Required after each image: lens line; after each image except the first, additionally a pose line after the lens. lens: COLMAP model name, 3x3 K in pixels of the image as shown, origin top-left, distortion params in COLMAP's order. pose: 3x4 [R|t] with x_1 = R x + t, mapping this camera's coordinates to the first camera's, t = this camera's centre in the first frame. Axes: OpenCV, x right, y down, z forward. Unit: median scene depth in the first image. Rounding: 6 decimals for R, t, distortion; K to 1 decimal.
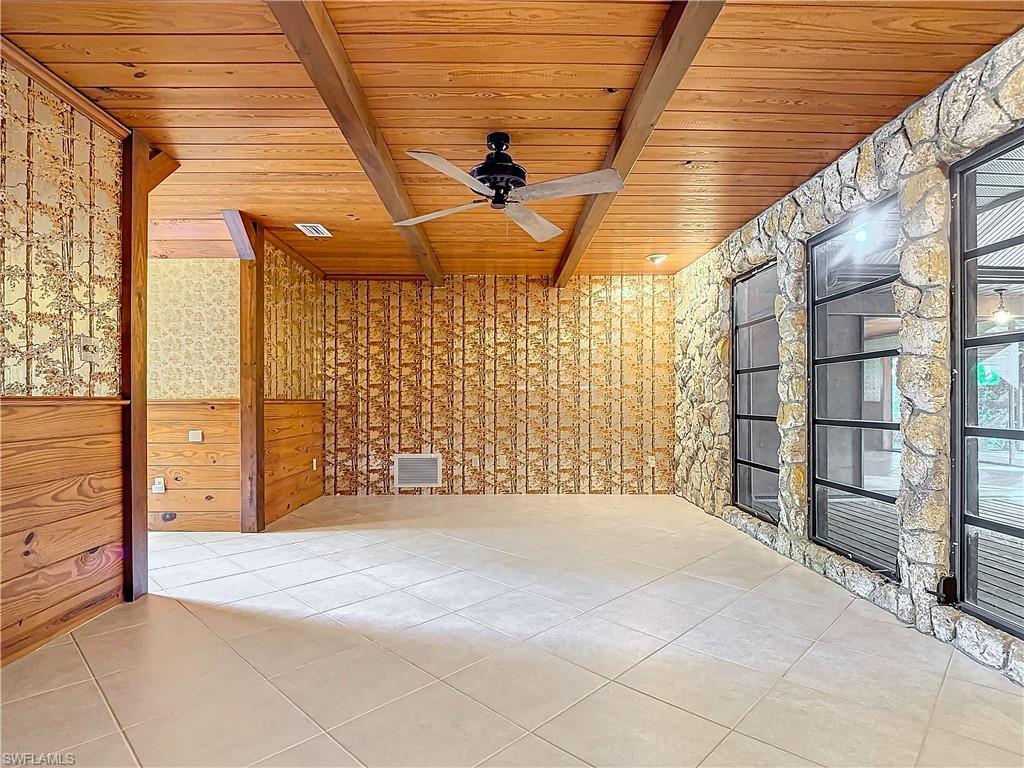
lens RADIAL K [[555.0, 0, 507.3], [0, 555.0, 389.2], [0, 0, 1]] dist [0.013406, -0.019321]
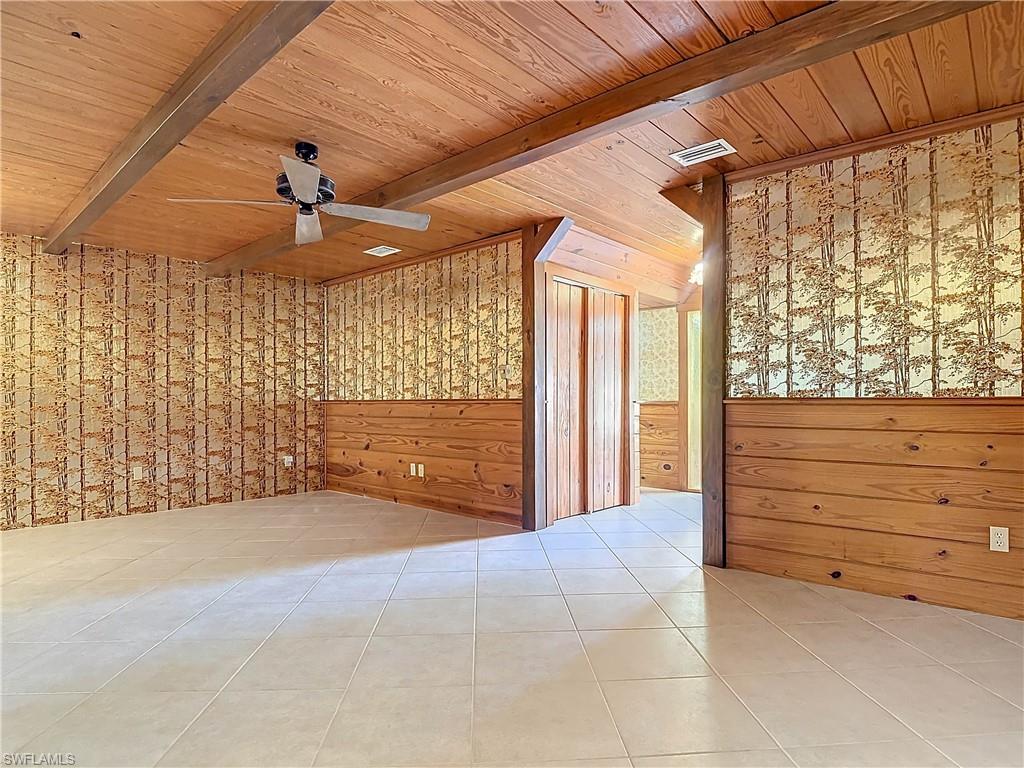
lens RADIAL K [[555.0, 0, 502.9], [0, 555.0, 395.1], [0, 0, 1]] dist [0.013406, -0.019321]
pose [[-0.687253, -0.006227, -0.726391, 0.529684], [0.016615, 0.999567, -0.024288, 0.044530], [0.726228, -0.028761, -0.686852, 2.163534]]
